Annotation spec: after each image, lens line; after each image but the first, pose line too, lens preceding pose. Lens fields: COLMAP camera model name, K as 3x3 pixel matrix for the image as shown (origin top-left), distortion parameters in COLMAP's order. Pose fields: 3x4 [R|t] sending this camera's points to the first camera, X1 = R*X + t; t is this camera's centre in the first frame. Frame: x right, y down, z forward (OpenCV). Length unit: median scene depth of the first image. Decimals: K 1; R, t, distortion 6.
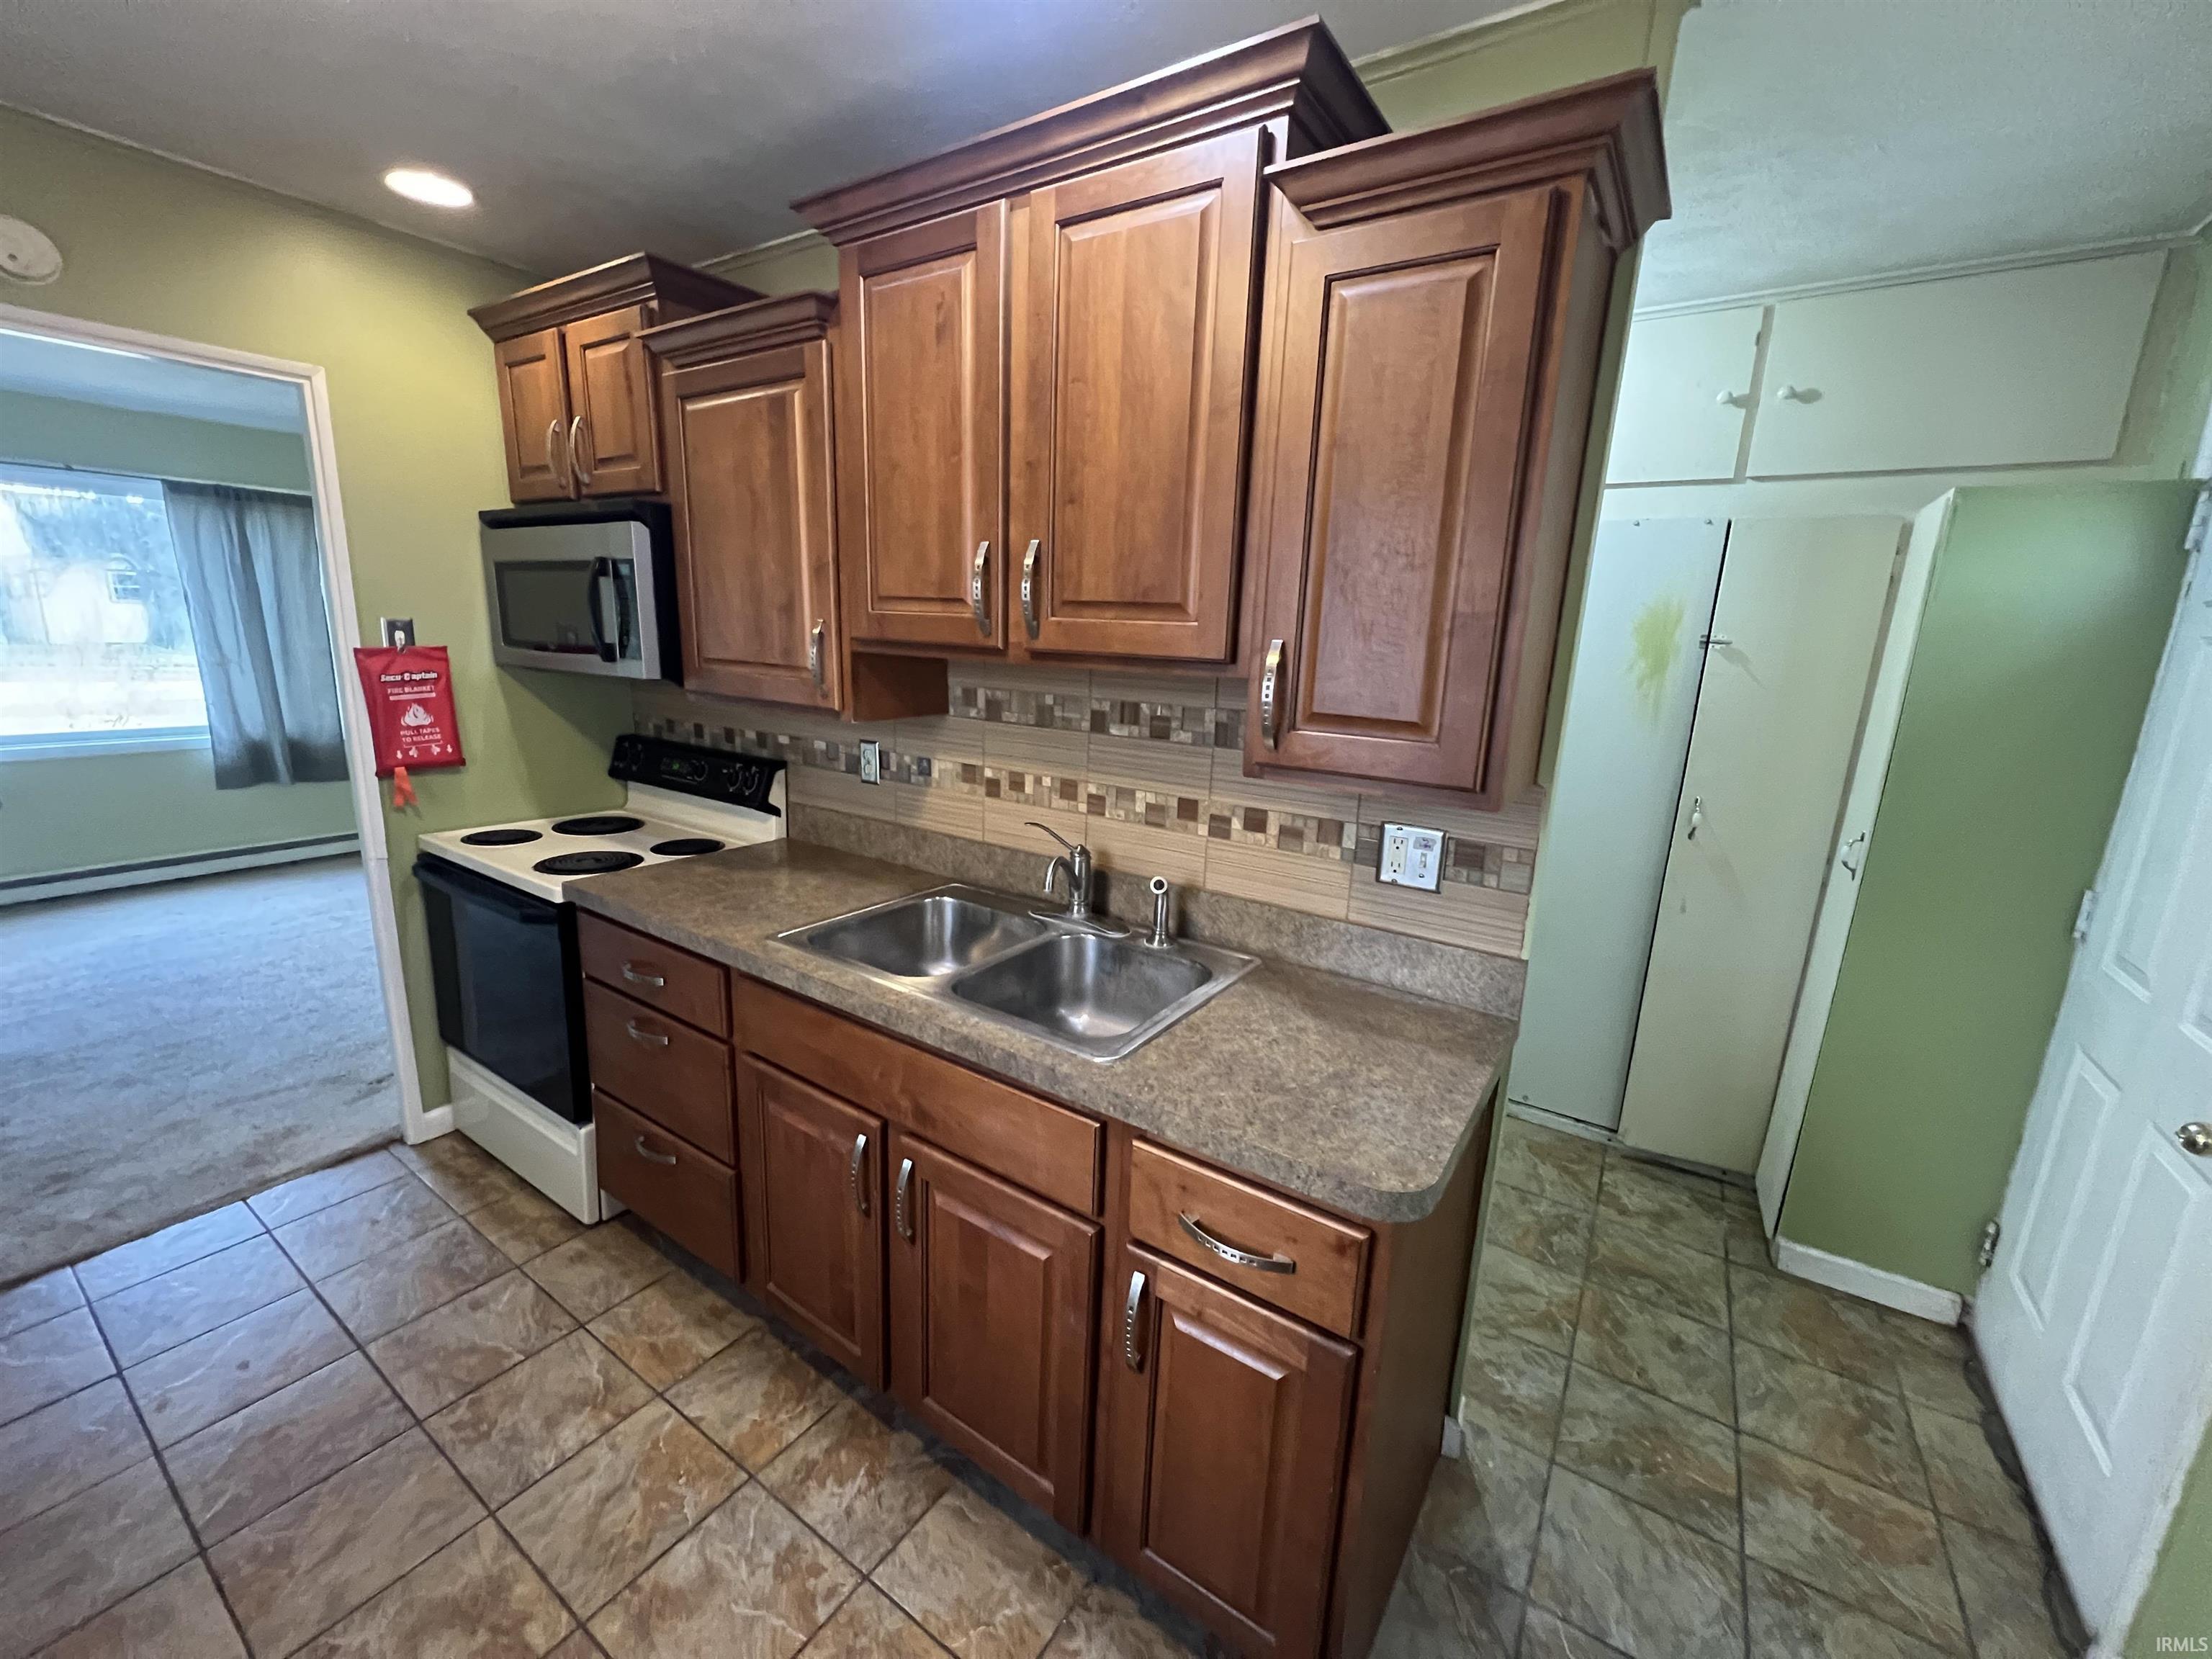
lens RADIAL K [[889.5, 0, 1106.0], [0, 889.5, 829.5], [0, 0, 1]] dist [0.000657, 0.000260]
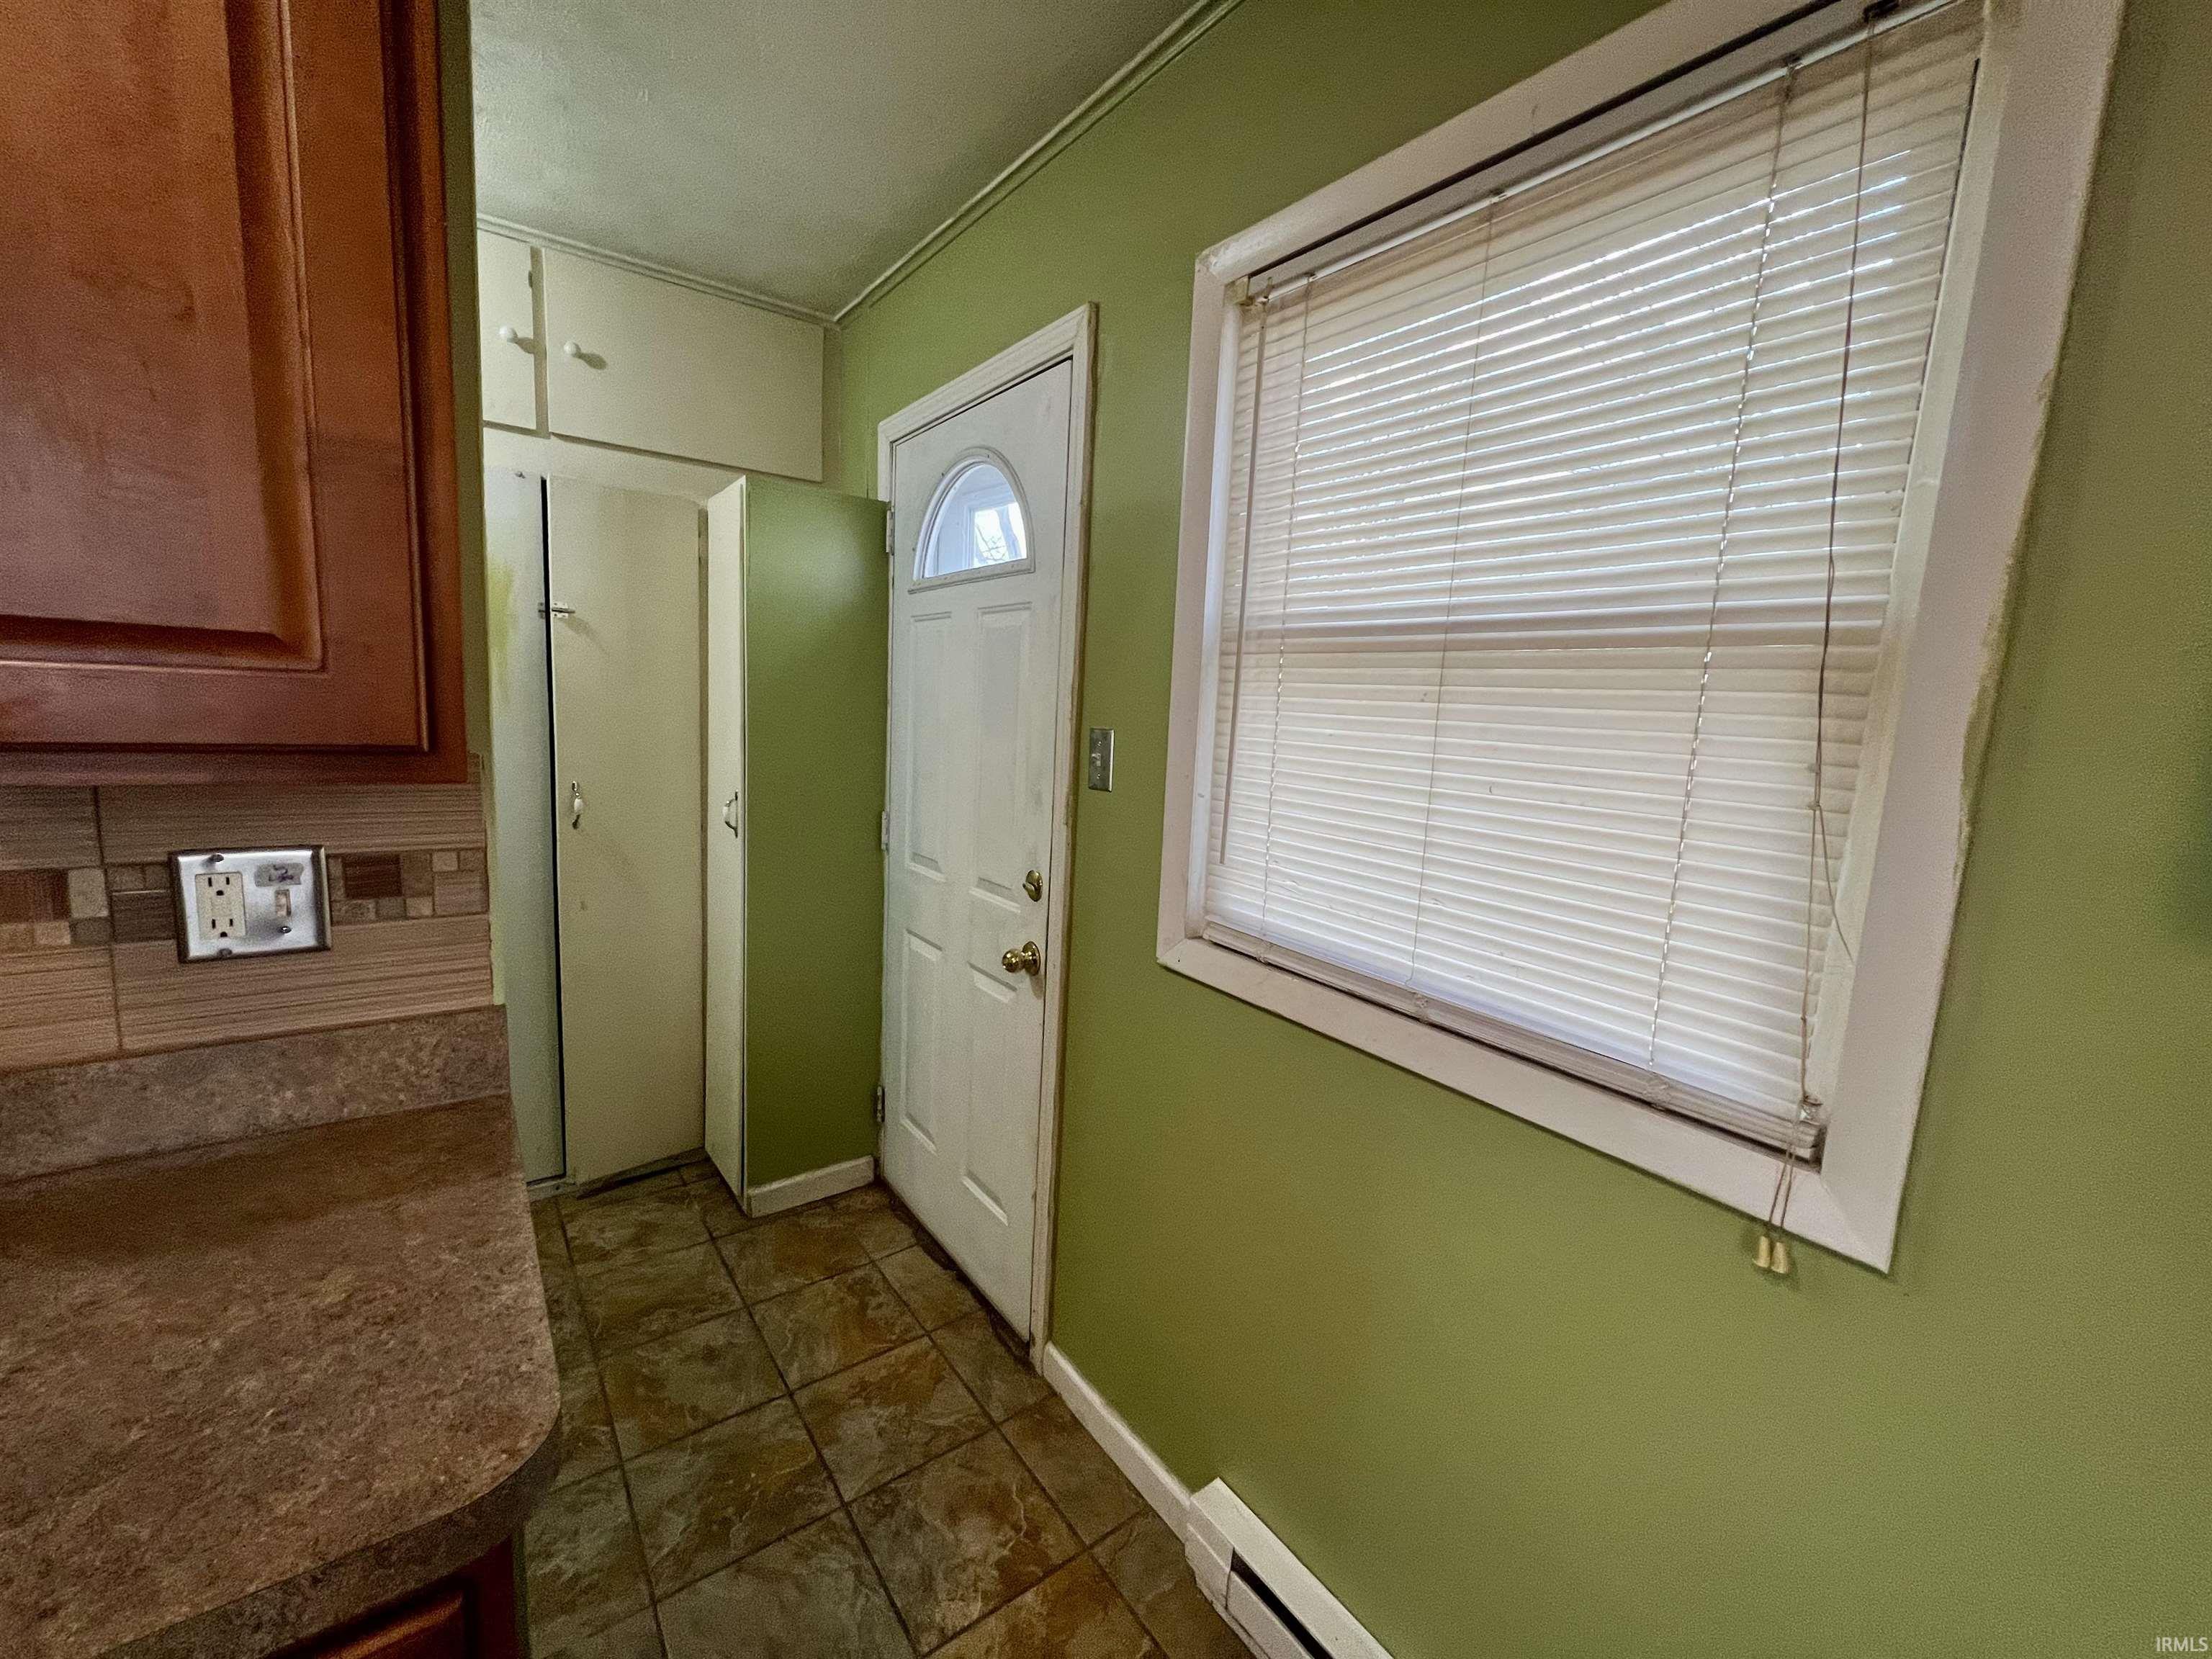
lens RADIAL K [[889.3, 0, 1102.5], [0, 889.3, 821.1], [0, 0, 1]] dist [-0.003574, 0.000980]
pose [[0.348050, -0.148769, 0.925597, 0.008354], [0.174675, 0.980330, 0.091883, 0.018649], [-0.921059, 0.129699, 0.367190, 0.231637]]
